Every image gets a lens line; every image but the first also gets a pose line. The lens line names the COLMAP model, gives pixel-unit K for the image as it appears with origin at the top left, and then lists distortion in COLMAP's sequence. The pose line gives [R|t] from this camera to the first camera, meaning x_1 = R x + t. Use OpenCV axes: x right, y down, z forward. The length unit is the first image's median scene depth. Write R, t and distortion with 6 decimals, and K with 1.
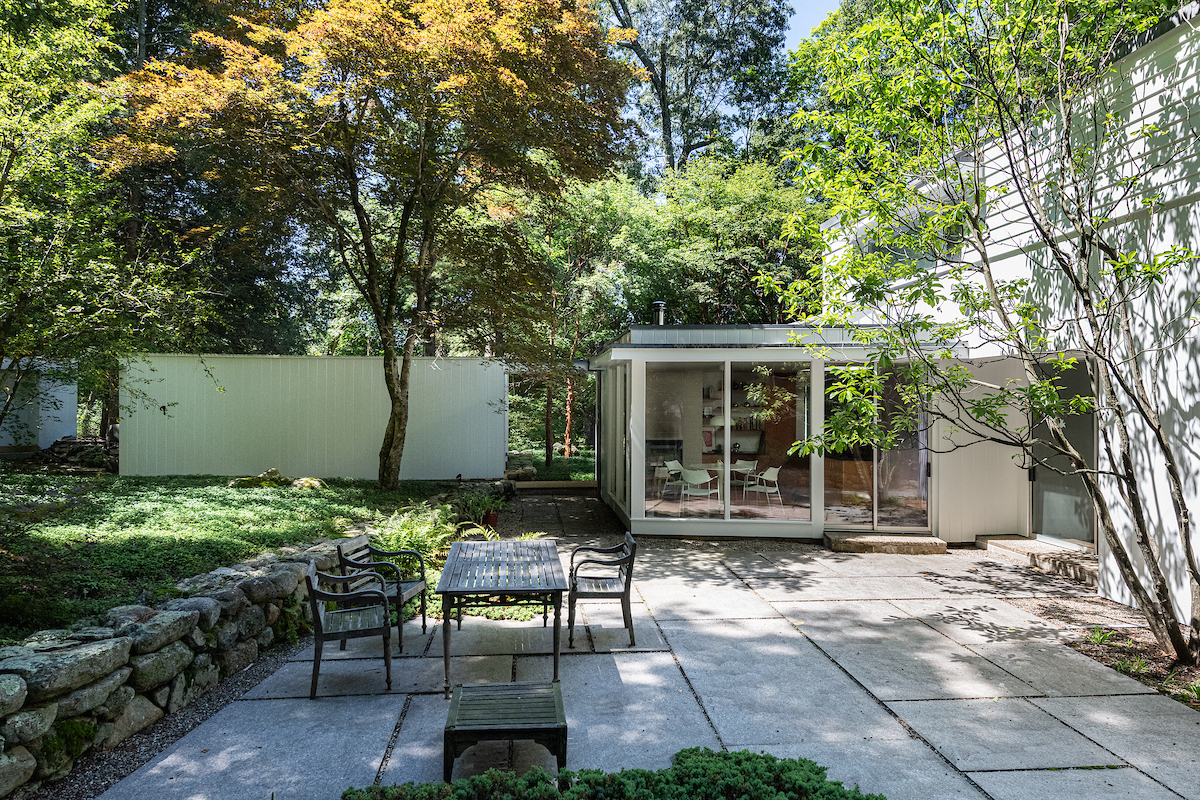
lens RADIAL K [[733.7, 0, 600.0], [0, 733.7, 400.0], [0, 0, 1]] dist [0.034329, 0.000382]
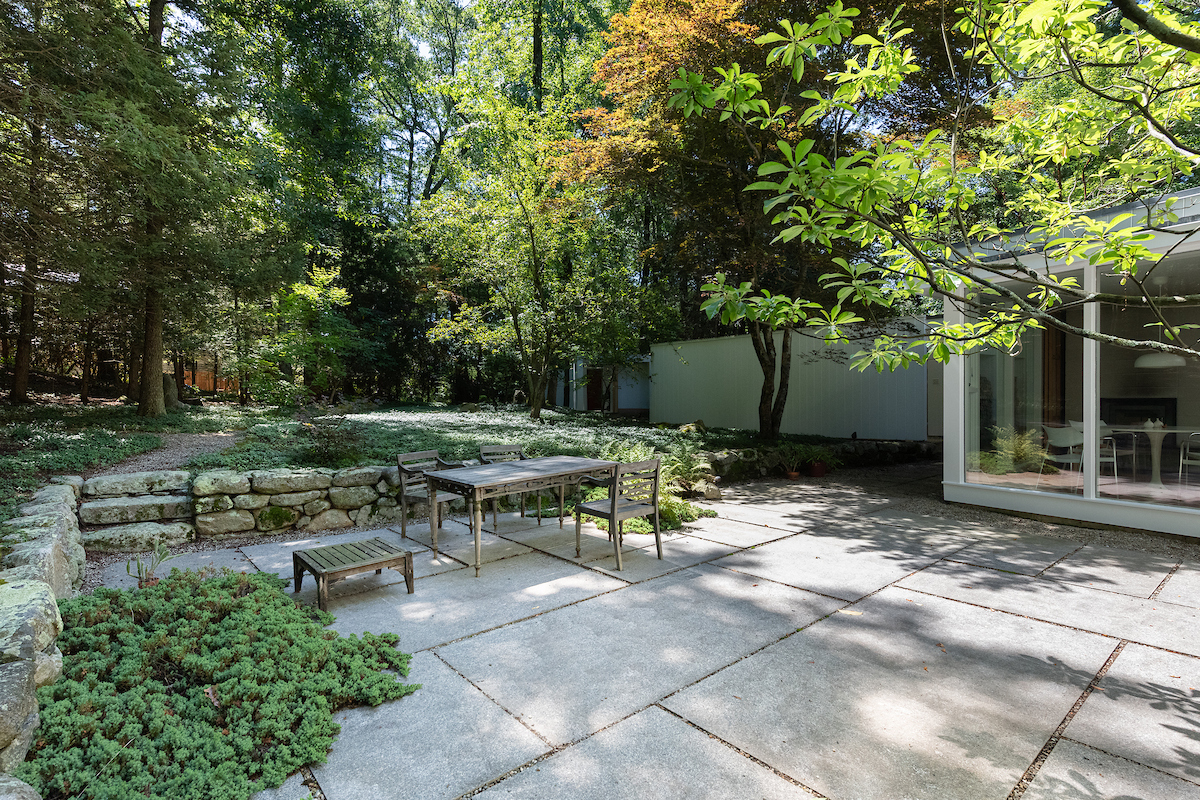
lens RADIAL K [[581.4, 0, 600.0], [0, 581.4, 400.0], [0, 0, 1]] dist [0.025523, 0.000418]
pose [[0.573061, -0.005760, -0.819492, 0.340018], [0.017507, 0.999833, 0.005215, 0.056813], [0.819325, -0.017335, 0.573067, 0.287777]]
